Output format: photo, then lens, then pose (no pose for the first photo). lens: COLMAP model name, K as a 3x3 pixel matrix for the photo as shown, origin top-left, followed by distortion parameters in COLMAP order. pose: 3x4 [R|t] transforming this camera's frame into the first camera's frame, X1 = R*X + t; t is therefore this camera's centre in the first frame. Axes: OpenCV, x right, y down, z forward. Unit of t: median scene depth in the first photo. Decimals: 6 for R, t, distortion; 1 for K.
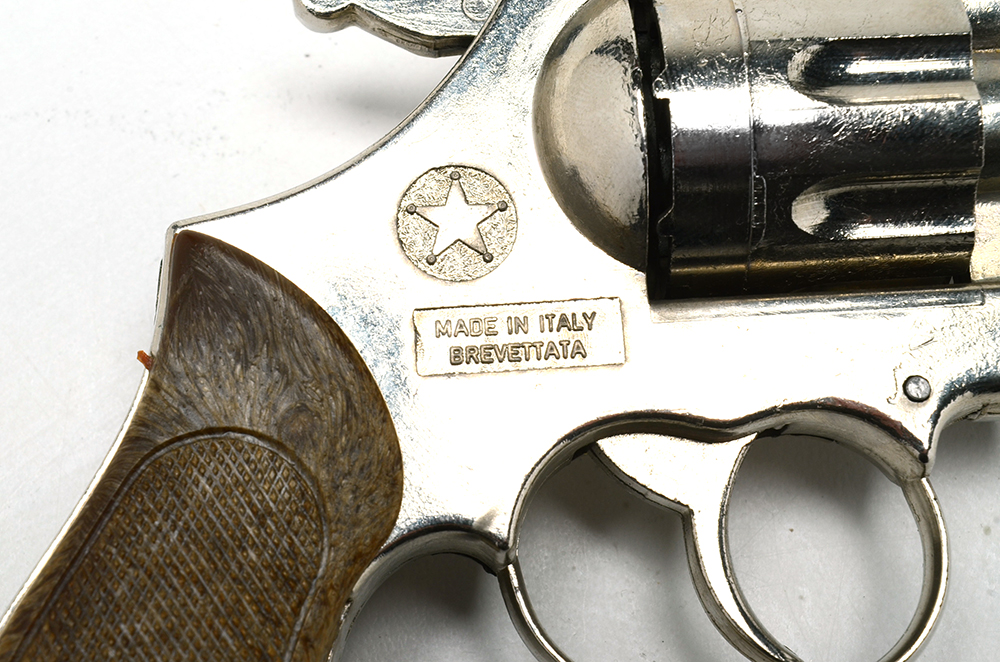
lens RADIAL K [[2384.2, 0, 494.6], [0, 2384.2, 335.6], [0, 0, 1]] dist [0.107649, 0.000000]
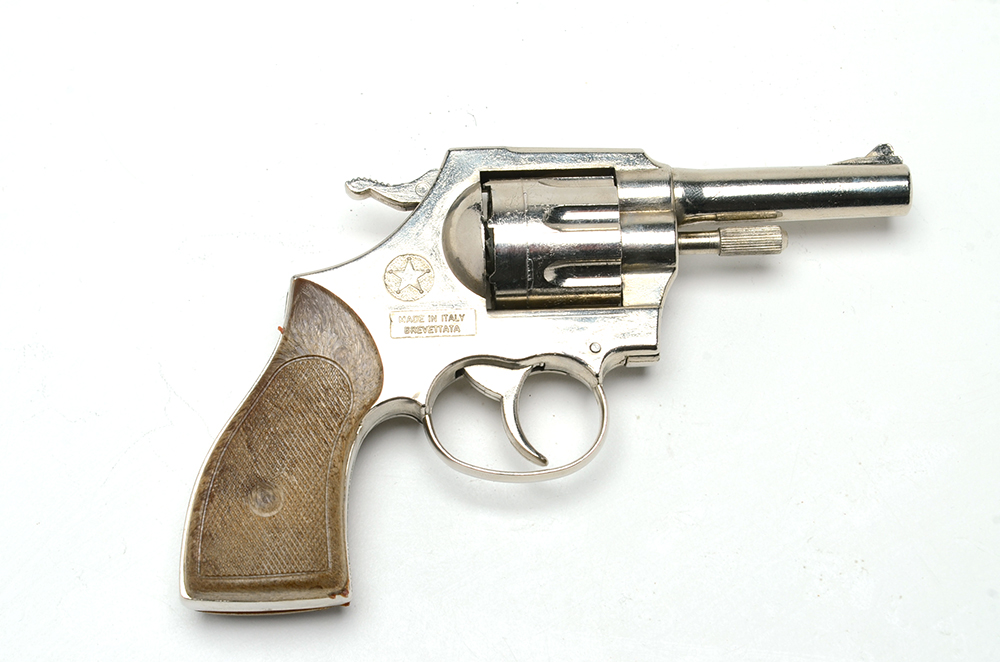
lens RADIAL K [[2384.2, 0, 504.2], [0, 2384.2, 329.7], [0, 0, 1]] dist [0.107649, 0.000000]
pose [[0.999593, 0.017580, -0.022478, 0.139182], [-0.019353, 0.996507, -0.081236, 0.205360], [0.020972, 0.081638, 0.996441, -1.446276]]
